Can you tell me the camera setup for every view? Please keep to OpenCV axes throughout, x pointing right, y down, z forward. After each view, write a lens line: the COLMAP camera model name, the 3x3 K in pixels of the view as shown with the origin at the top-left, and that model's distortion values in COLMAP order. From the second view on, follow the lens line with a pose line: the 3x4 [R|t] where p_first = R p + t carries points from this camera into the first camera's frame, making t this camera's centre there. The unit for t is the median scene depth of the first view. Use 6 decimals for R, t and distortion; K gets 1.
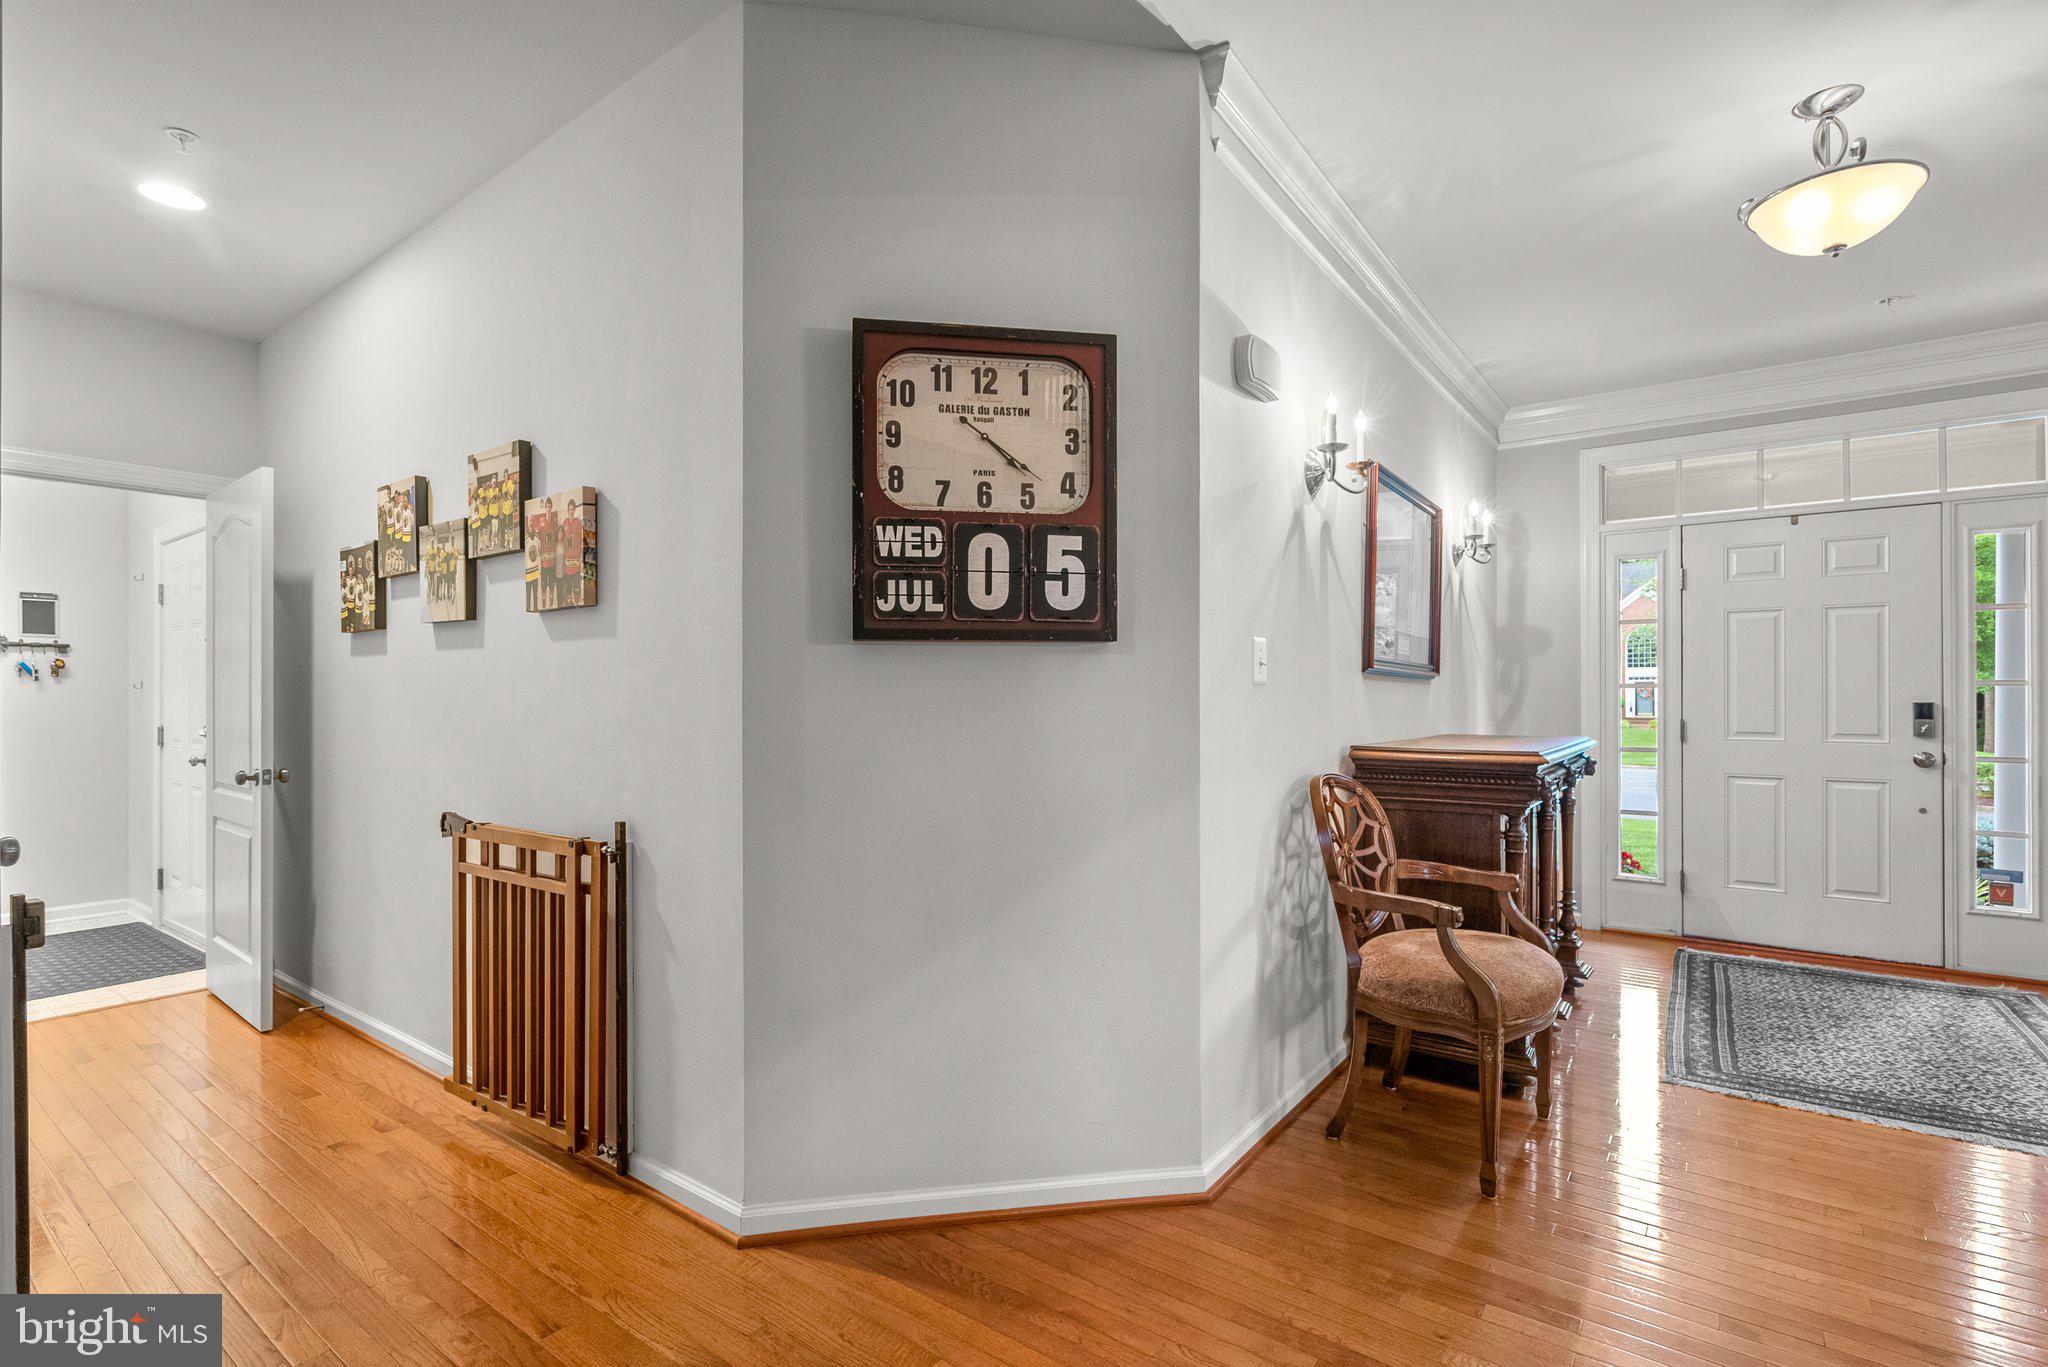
lens RADIAL K [[945.3, 0, 1067.5], [0, 945.3, 699.6], [0, 0, 1]] dist [0.000828, 0.001416]
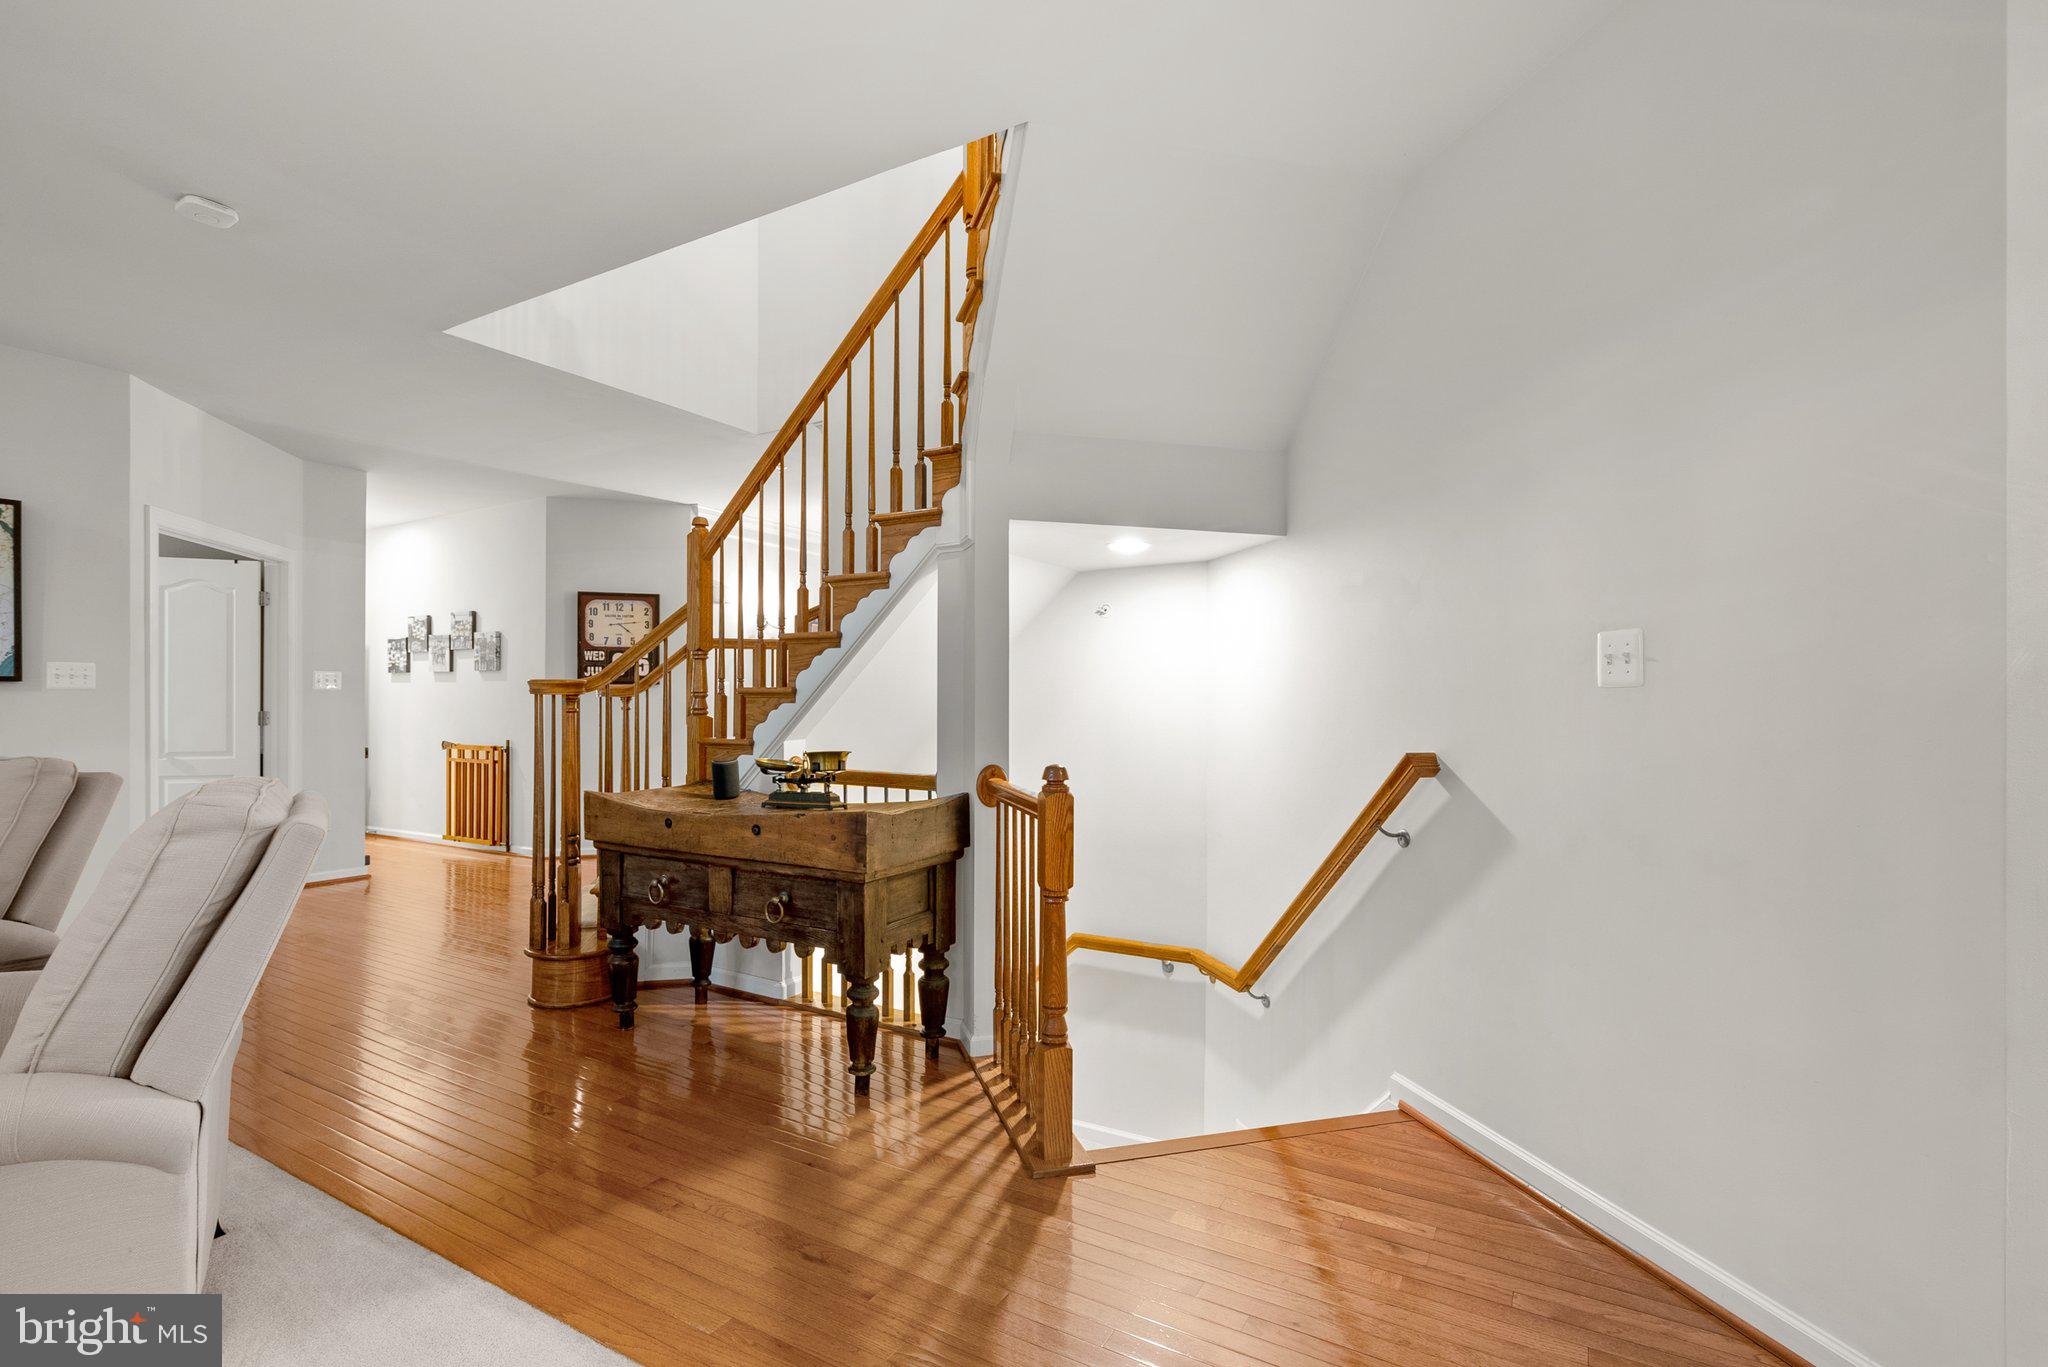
lens RADIAL K [[945.3, 0, 1009.5], [0, 945.3, 704.9], [0, 0, 1]] dist [0.000828, 0.001416]
pose [[0.998366, 0.005491, 0.056881, 0.931375], [-0.005514, 0.999985, 0.000242, 0.003263], [-0.056879, -0.000555, 0.998381, -2.052762]]
